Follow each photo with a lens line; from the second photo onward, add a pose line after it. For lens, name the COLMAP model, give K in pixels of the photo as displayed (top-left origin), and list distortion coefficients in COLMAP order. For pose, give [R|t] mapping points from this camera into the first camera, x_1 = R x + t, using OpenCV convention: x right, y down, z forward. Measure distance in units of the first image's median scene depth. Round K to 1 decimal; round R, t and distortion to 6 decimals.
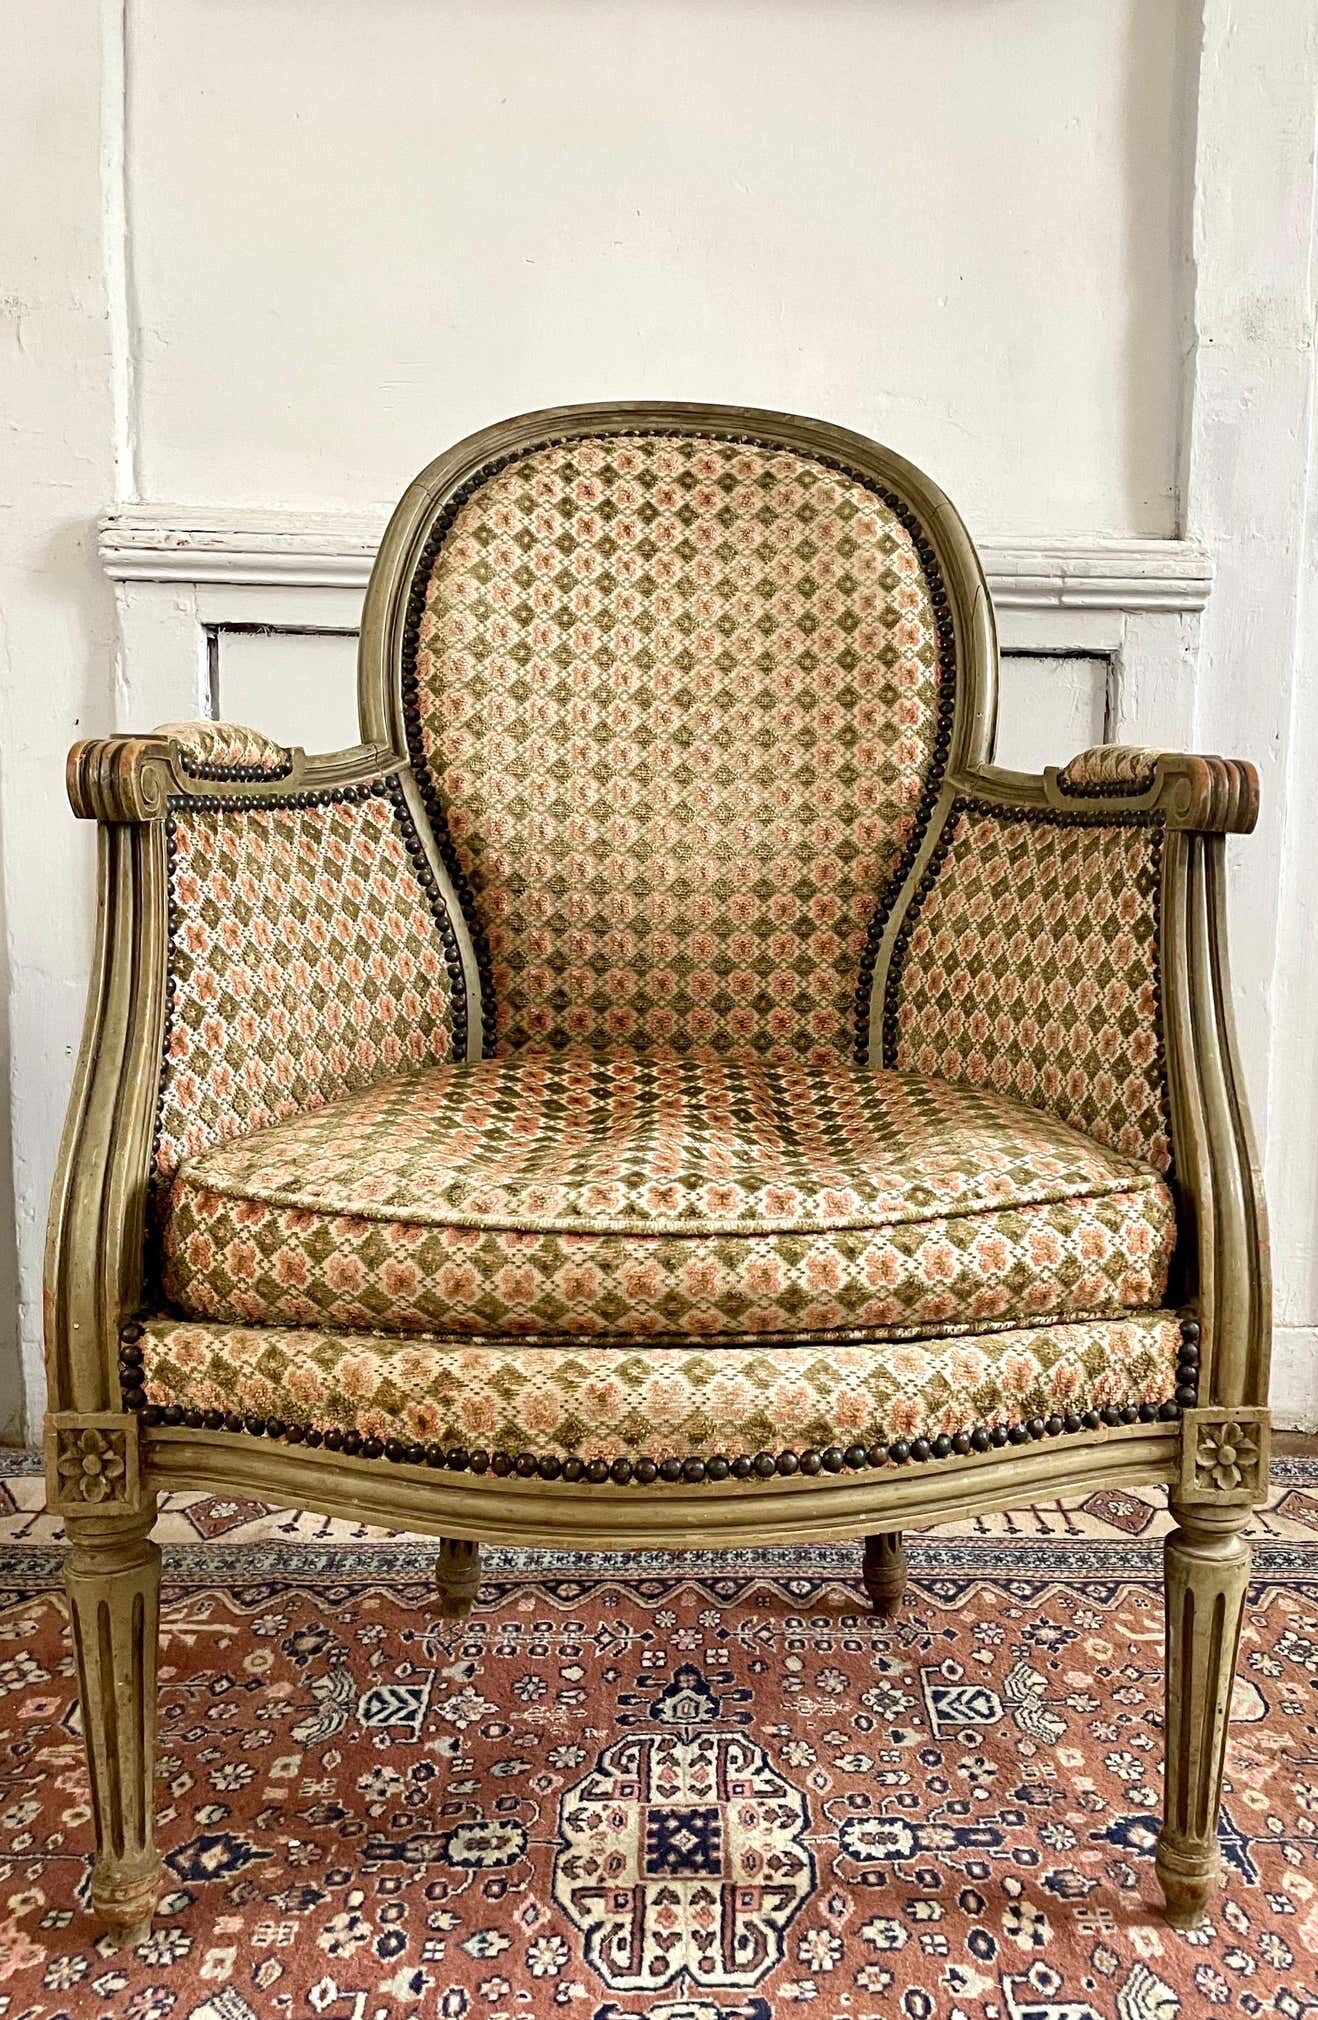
lens RADIAL K [[1651.2, 0, 772.8], [0, 1651.2, 1044.8], [0, 0, 1]] dist [0.085132, -0.114582]
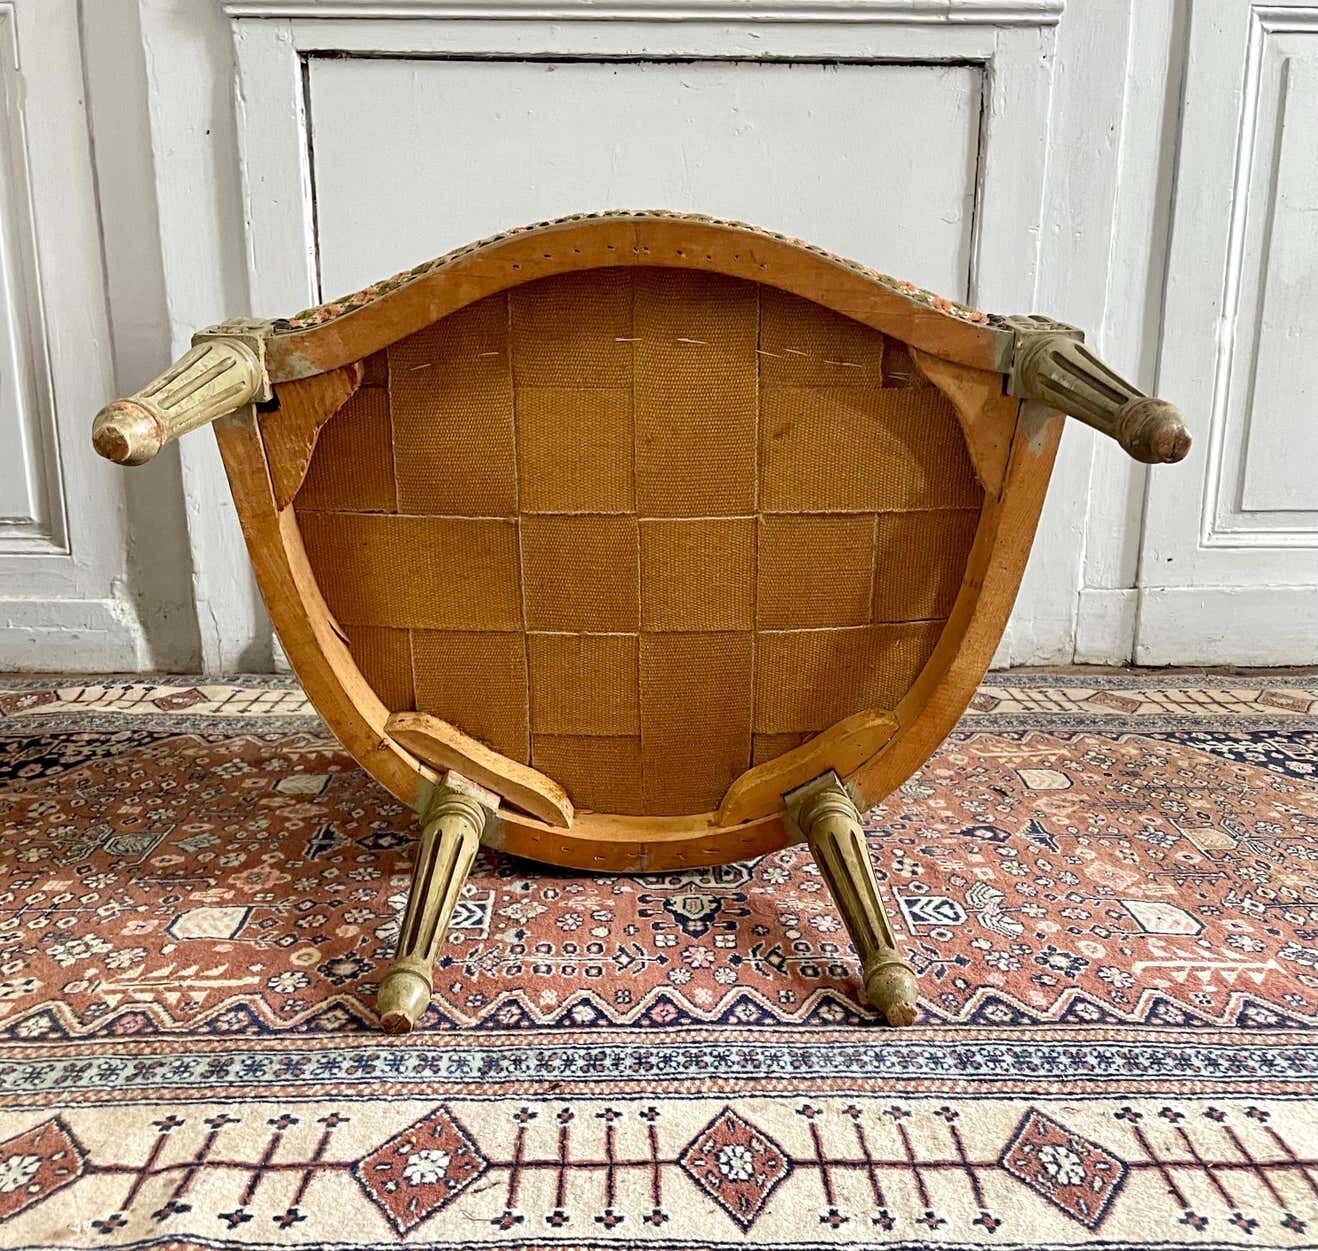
lens RADIAL K [[1345.1, 0, 661.2], [0, 1345.1, 697.8], [0, 0, 1]] dist [0.050670, 0.000000]
pose [[0.999477, -0.008708, -0.031139, -0.030870], [0.012835, 0.990776, 0.134904, 0.157871], [0.029677, -0.135233, 0.990369, -0.188668]]
